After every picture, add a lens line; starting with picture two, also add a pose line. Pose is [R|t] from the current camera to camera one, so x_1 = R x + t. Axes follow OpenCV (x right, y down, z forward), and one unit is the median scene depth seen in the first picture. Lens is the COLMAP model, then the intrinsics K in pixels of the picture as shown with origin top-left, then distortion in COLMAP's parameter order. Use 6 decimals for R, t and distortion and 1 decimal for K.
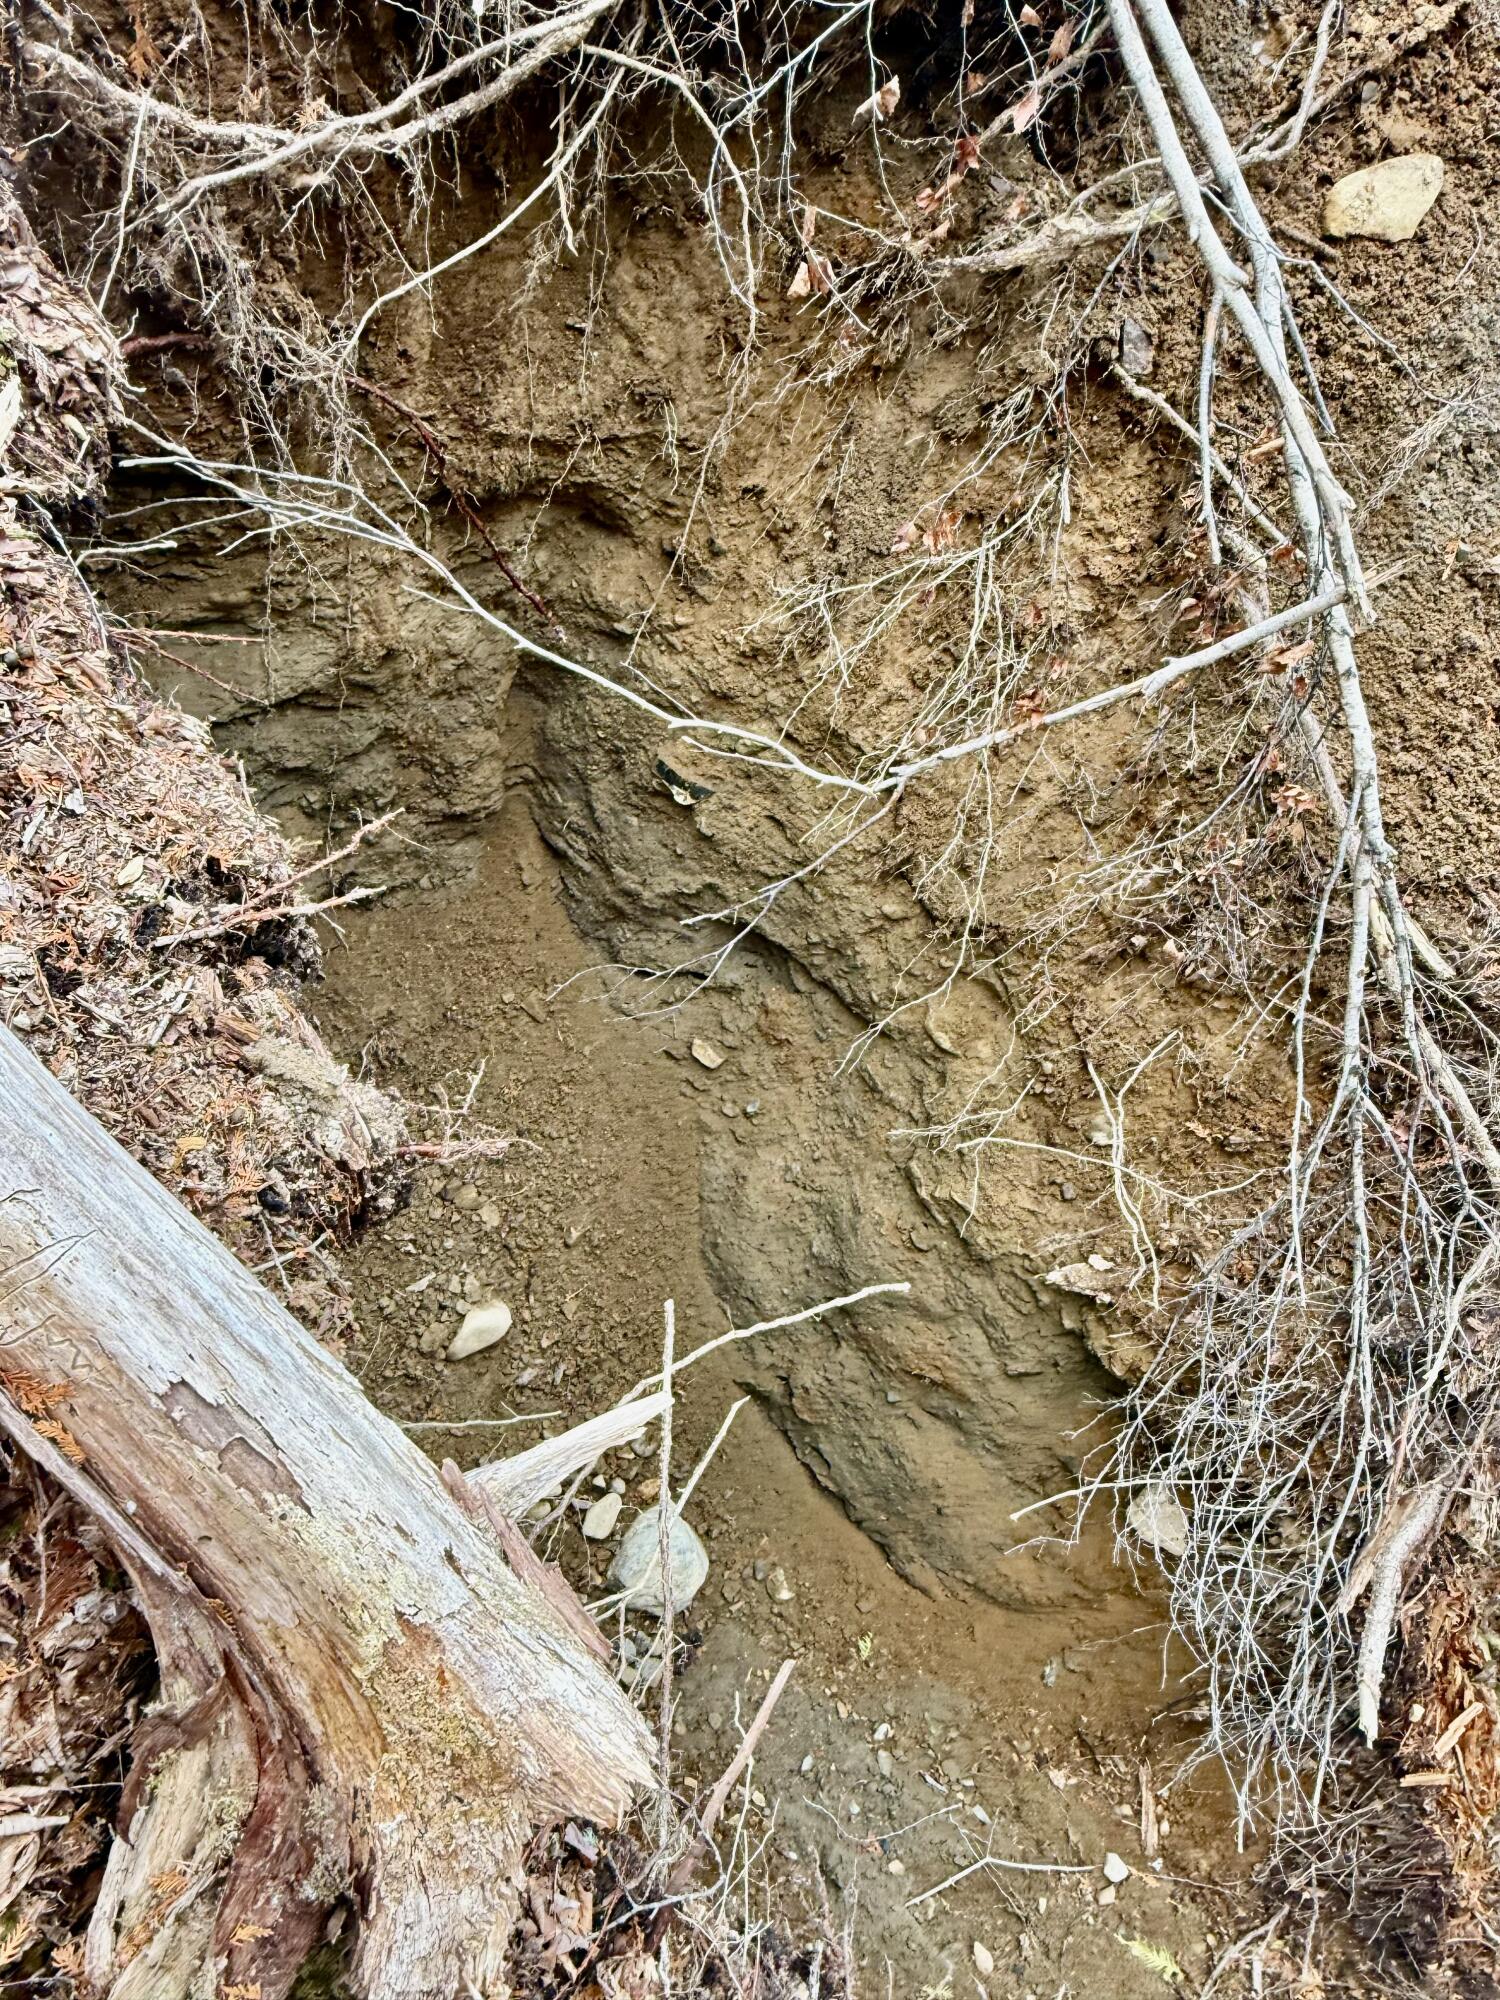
lens RADIAL K [[1377.5, 0, 750.0], [0, 1377.5, 1000.0], [0, 0, 1]] dist [0.000553, 0.001952]
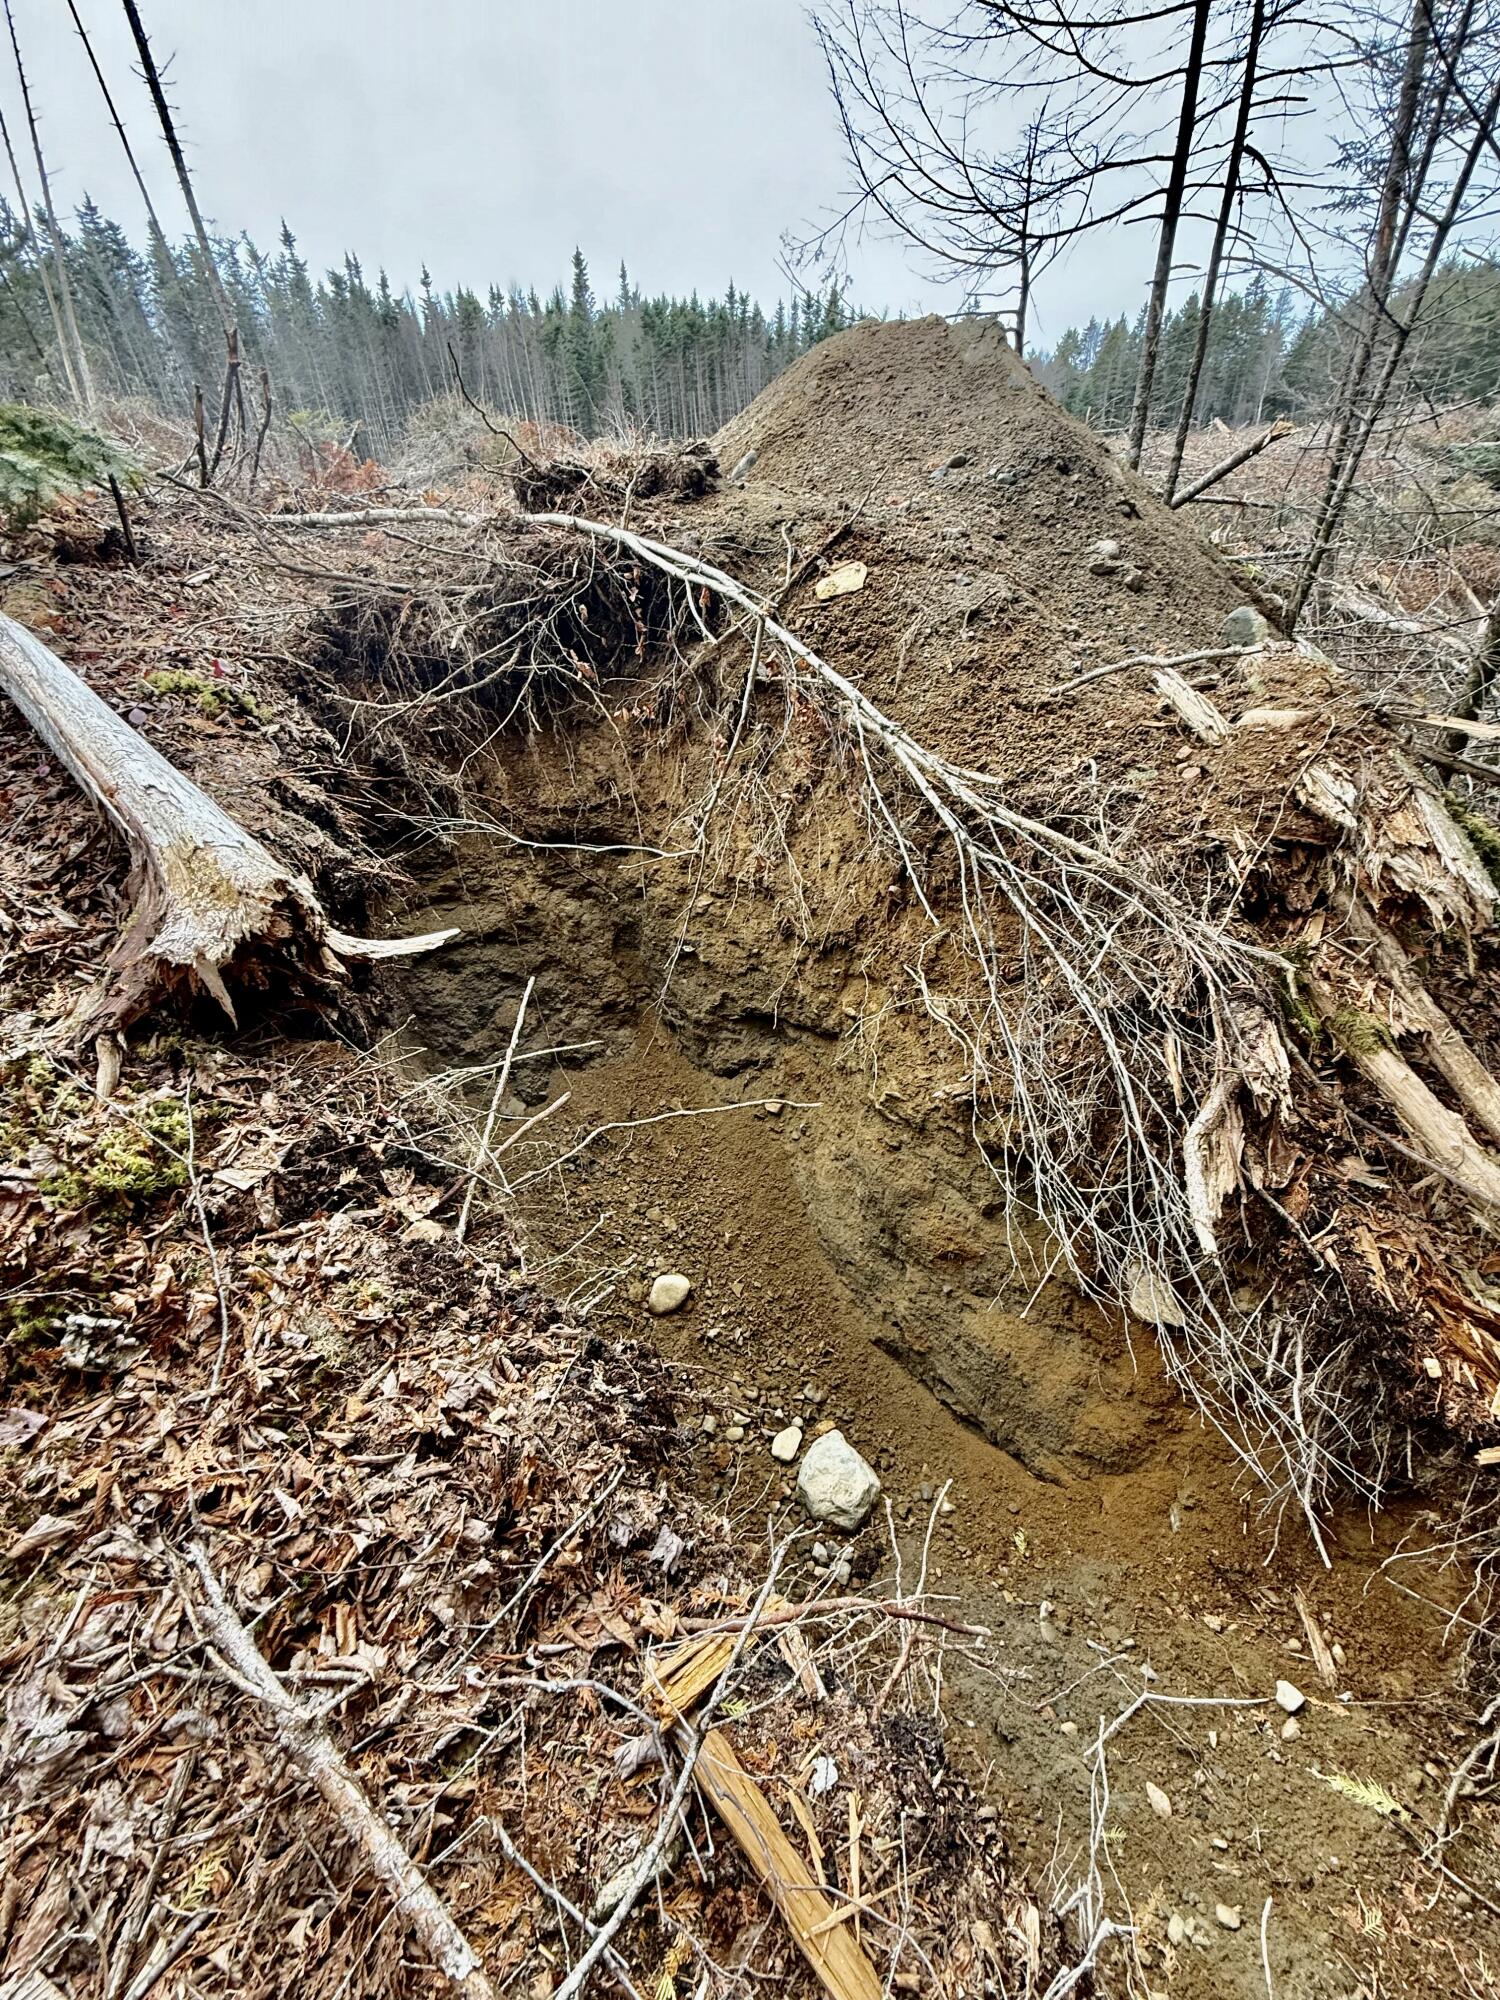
lens RADIAL K [[797.0, 0, 756.0], [0, 797.0, 995.4], [0, 0, 1]] dist [-0.000013, 0.000062]
pose [[0.867695, -0.397562, -0.298413, 0.531620], [0.142224, 0.773762, -0.617305, 0.951092], [0.476318, 0.493191, 0.727932, 0.307000]]
